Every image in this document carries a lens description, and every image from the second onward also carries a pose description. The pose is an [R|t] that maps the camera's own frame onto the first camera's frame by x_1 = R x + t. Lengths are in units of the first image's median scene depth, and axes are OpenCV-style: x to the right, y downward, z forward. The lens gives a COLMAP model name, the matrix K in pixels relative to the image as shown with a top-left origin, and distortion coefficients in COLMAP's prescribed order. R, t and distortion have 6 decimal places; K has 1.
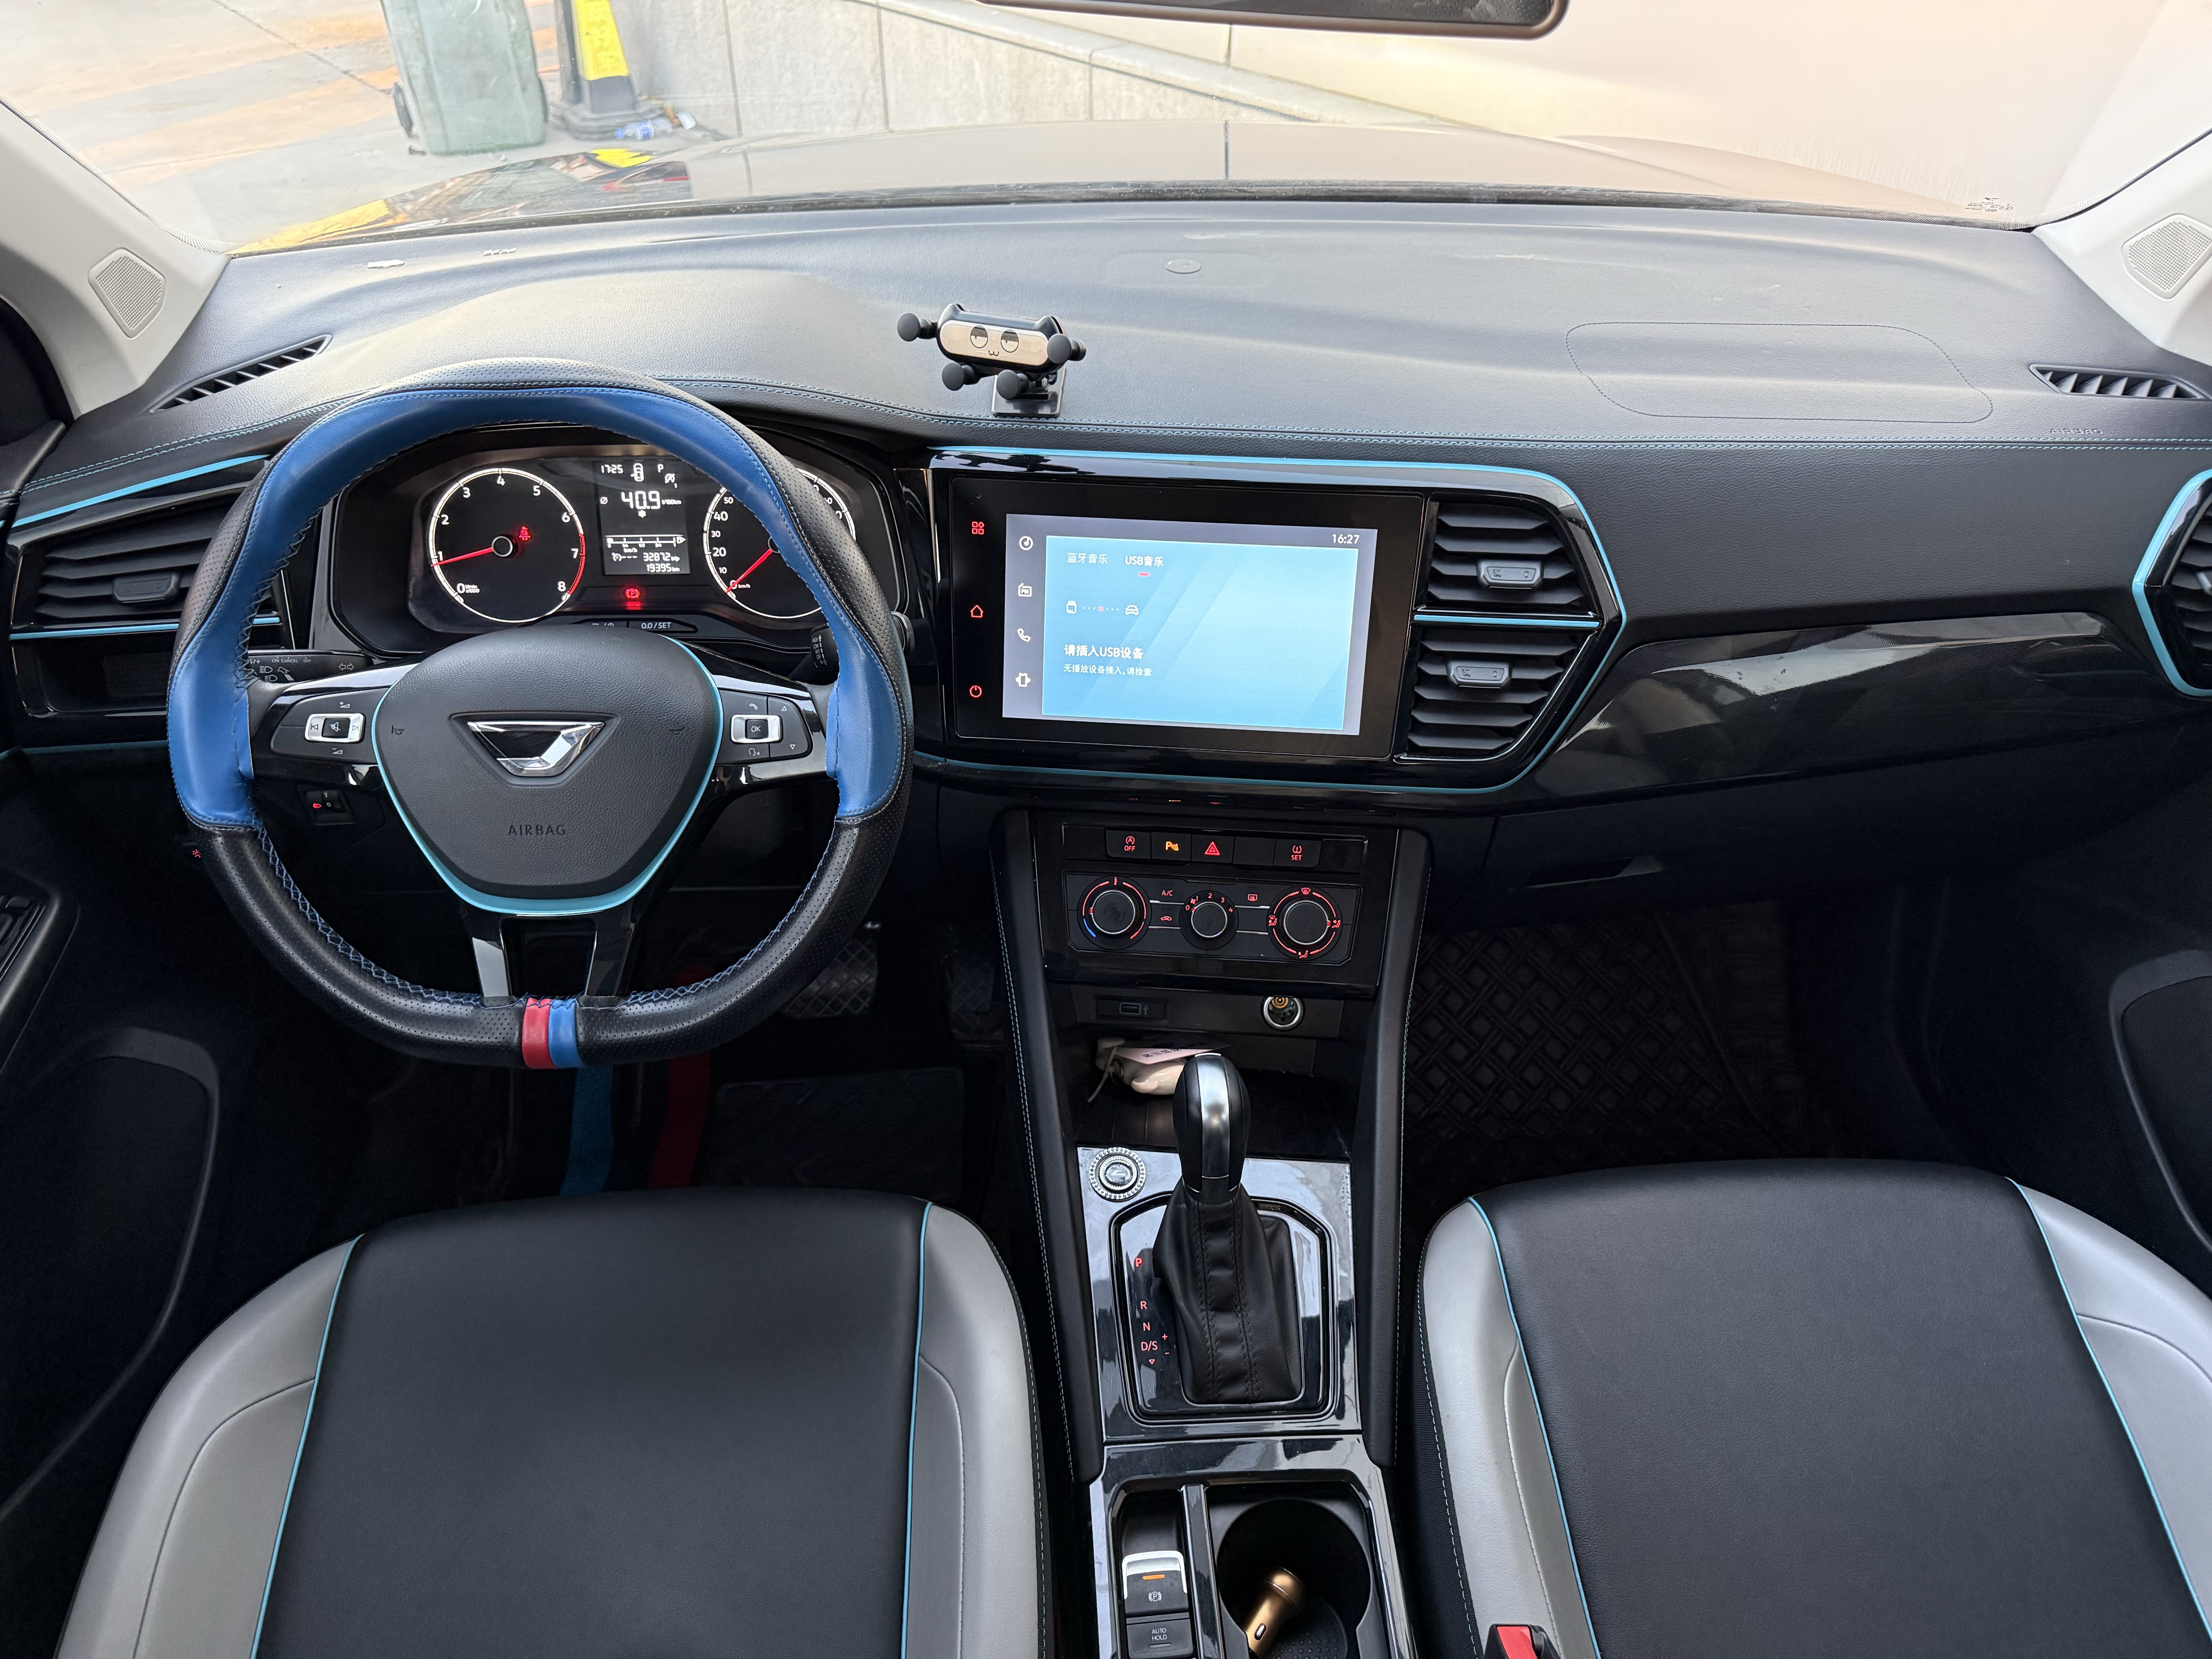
lens RADIAL K [[1509.8, 0, 1110.1], [0, 1509.8, 837.9], [0, 0, 1]] dist [0.003505, -0.046876]
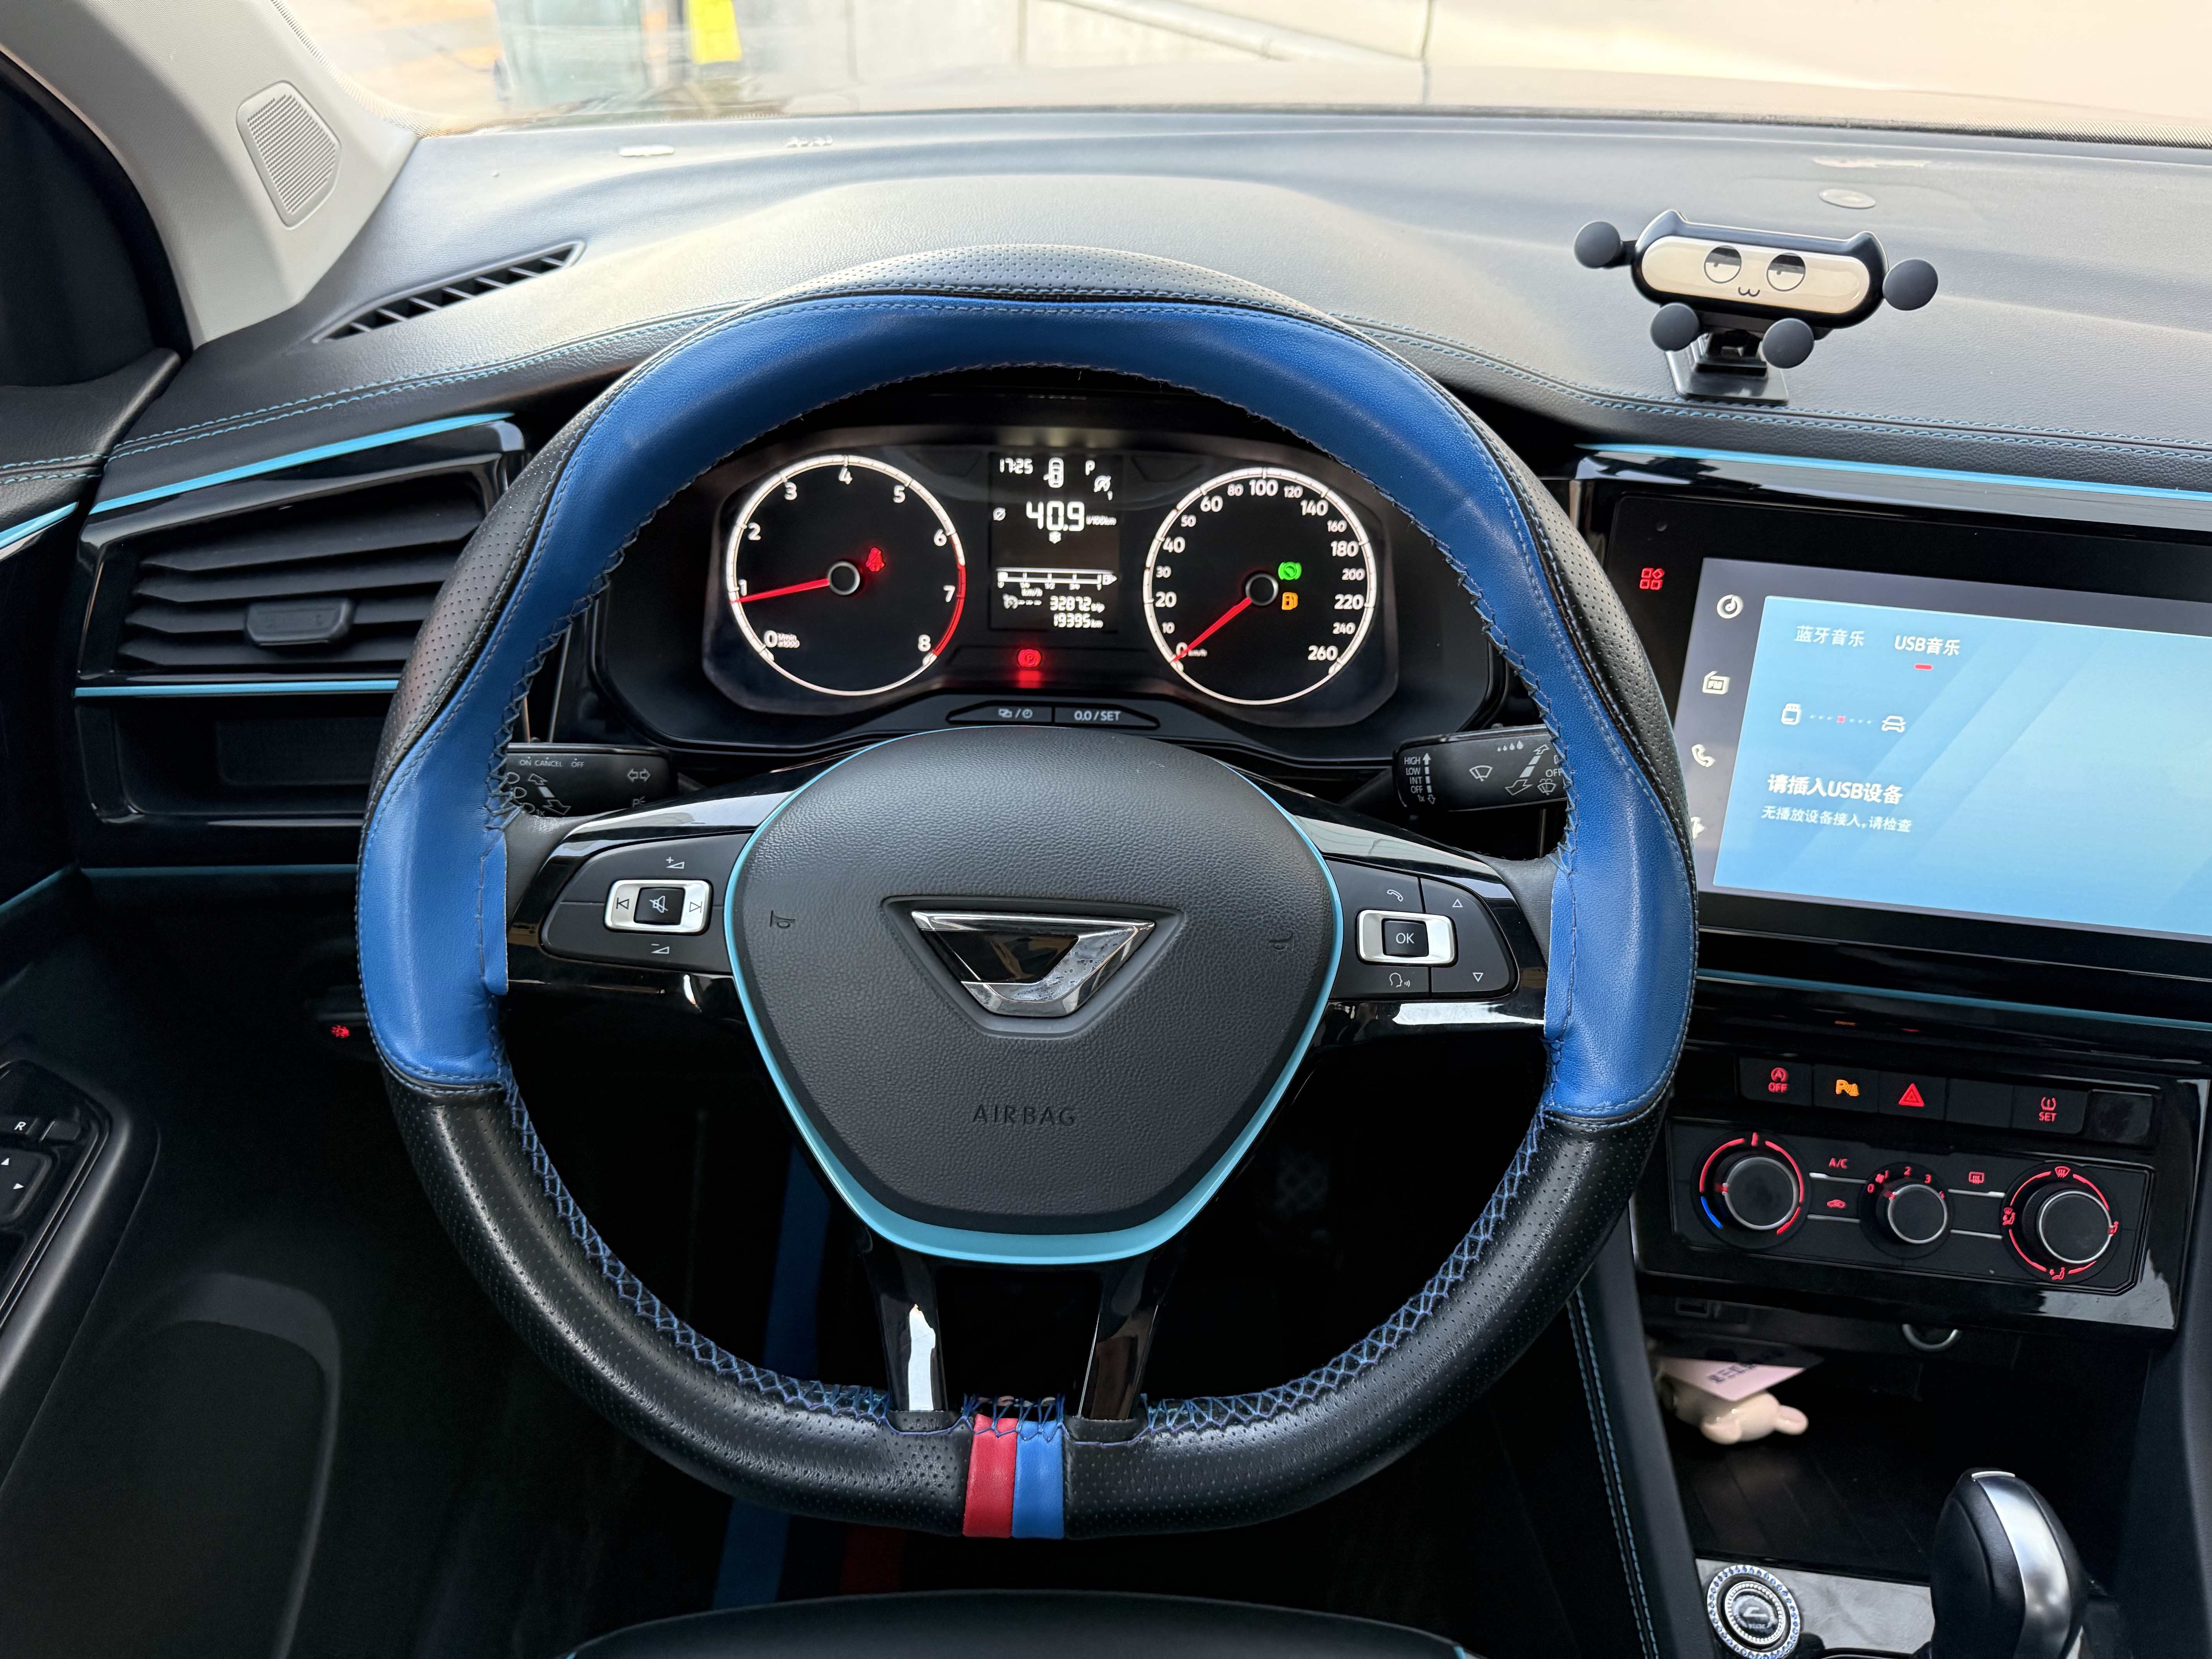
lens RADIAL K [[1559.5, 0, 1106.0], [0, 1559.5, 829.5], [0, 0, 1]] dist [0.100744, -0.192446]
pose [[0.997925, 0.046645, -0.044375, -0.255812], [-0.047924, 0.998453, -0.028205, -0.072361], [0.042991, 0.030273, 0.998617, 0.338152]]
